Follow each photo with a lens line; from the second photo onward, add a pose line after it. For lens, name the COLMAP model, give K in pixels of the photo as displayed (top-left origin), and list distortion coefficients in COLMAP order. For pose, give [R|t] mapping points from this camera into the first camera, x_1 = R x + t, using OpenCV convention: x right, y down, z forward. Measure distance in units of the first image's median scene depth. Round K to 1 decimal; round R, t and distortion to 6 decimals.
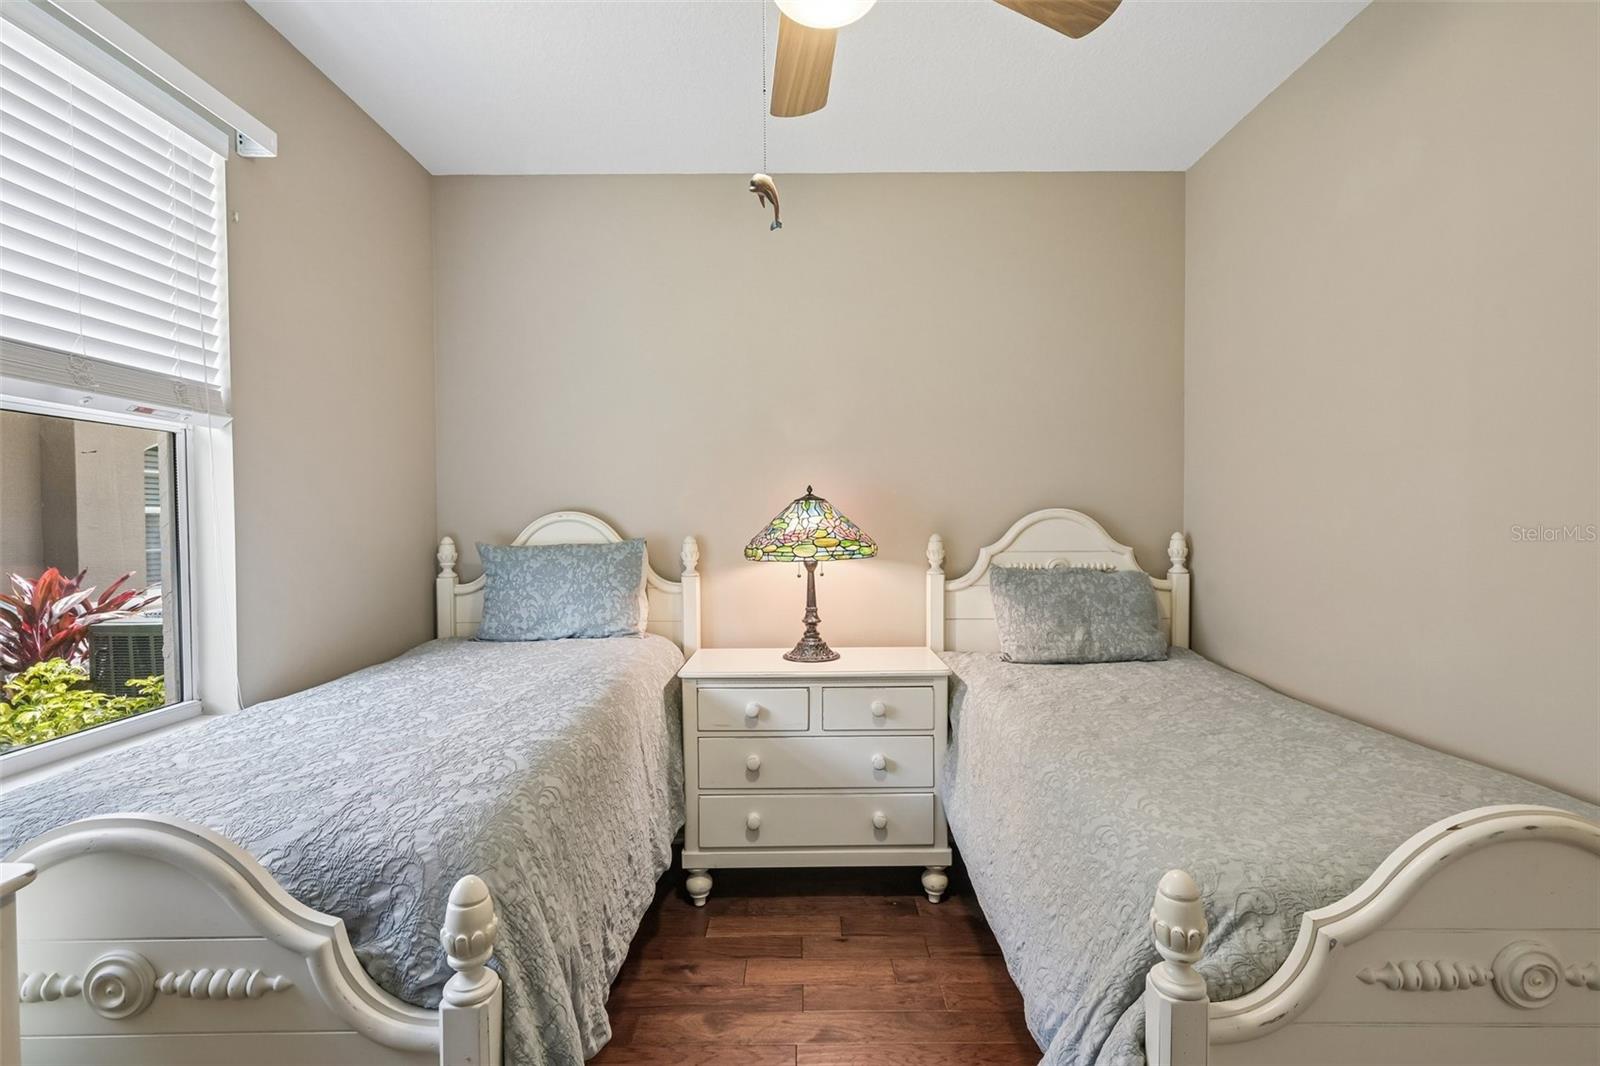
lens RADIAL K [[739.7, 0, 805.6], [0, 739.7, 539.5], [0, 0, 1]] dist [-0.000443, -0.000072]
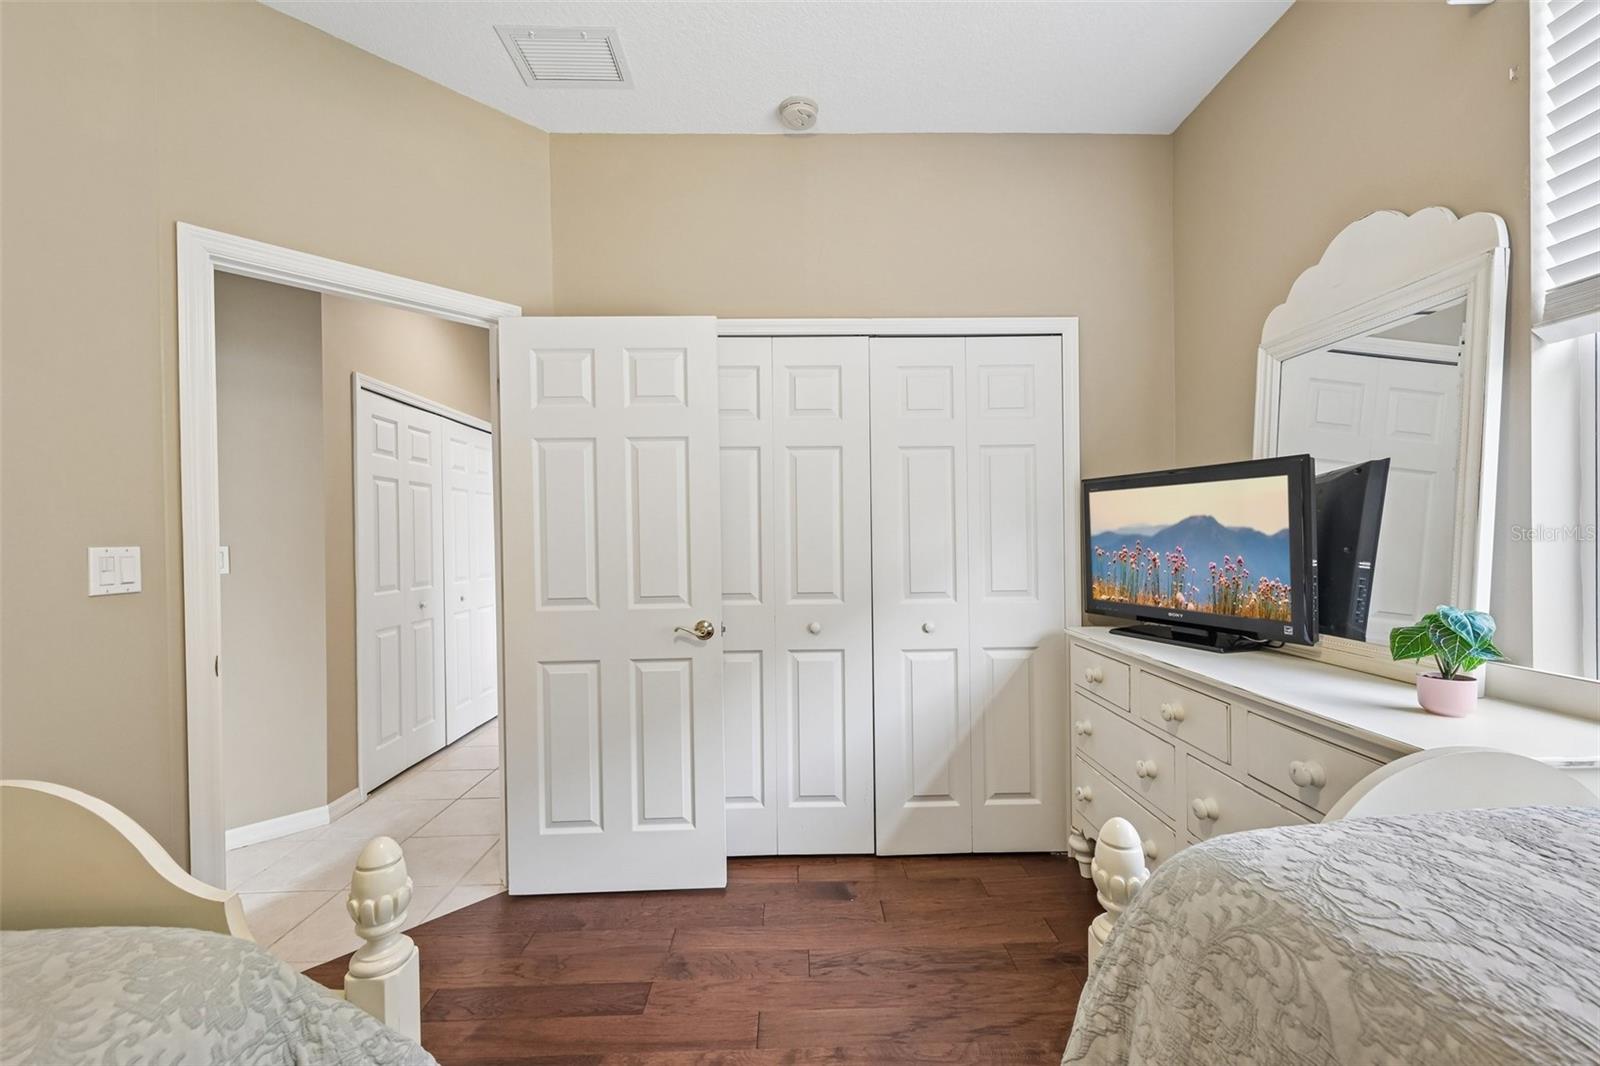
lens RADIAL K [[627.6, 0, 805.9], [0, 627.6, 539.3], [0, 0, 1]] dist [-0.000863, 0.000137]
pose [[-0.999591, 0.020117, -0.020313, -0.012360], [0.019439, 0.999266, 0.033011, 0.020378], [0.020962, 0.032603, -0.999249, 0.745254]]
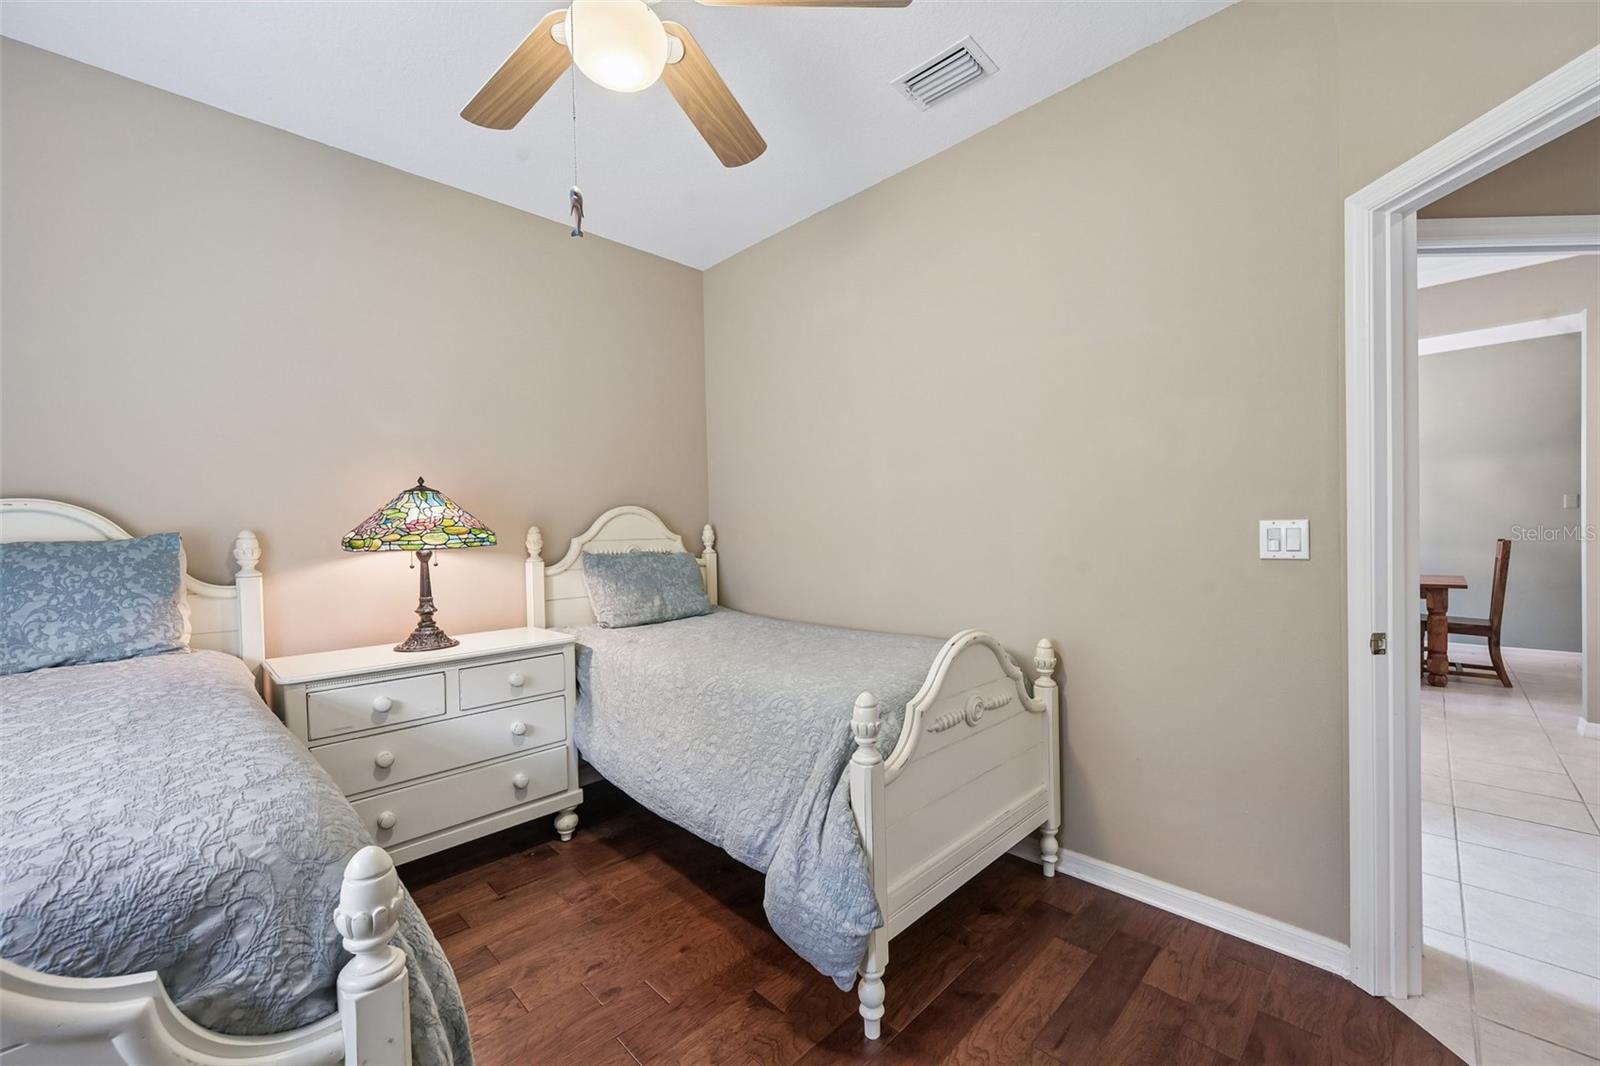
lens RADIAL K [[627.6, 0, 805.9], [0, 627.6, 539.3], [0, 0, 1]] dist [-0.000863, 0.000137]
pose [[0.706805, -0.019884, 0.707129, -0.251815], [0.036747, 0.999287, -0.008630, 0.042553], [-0.706453, 0.032085, 0.707032, 0.025864]]
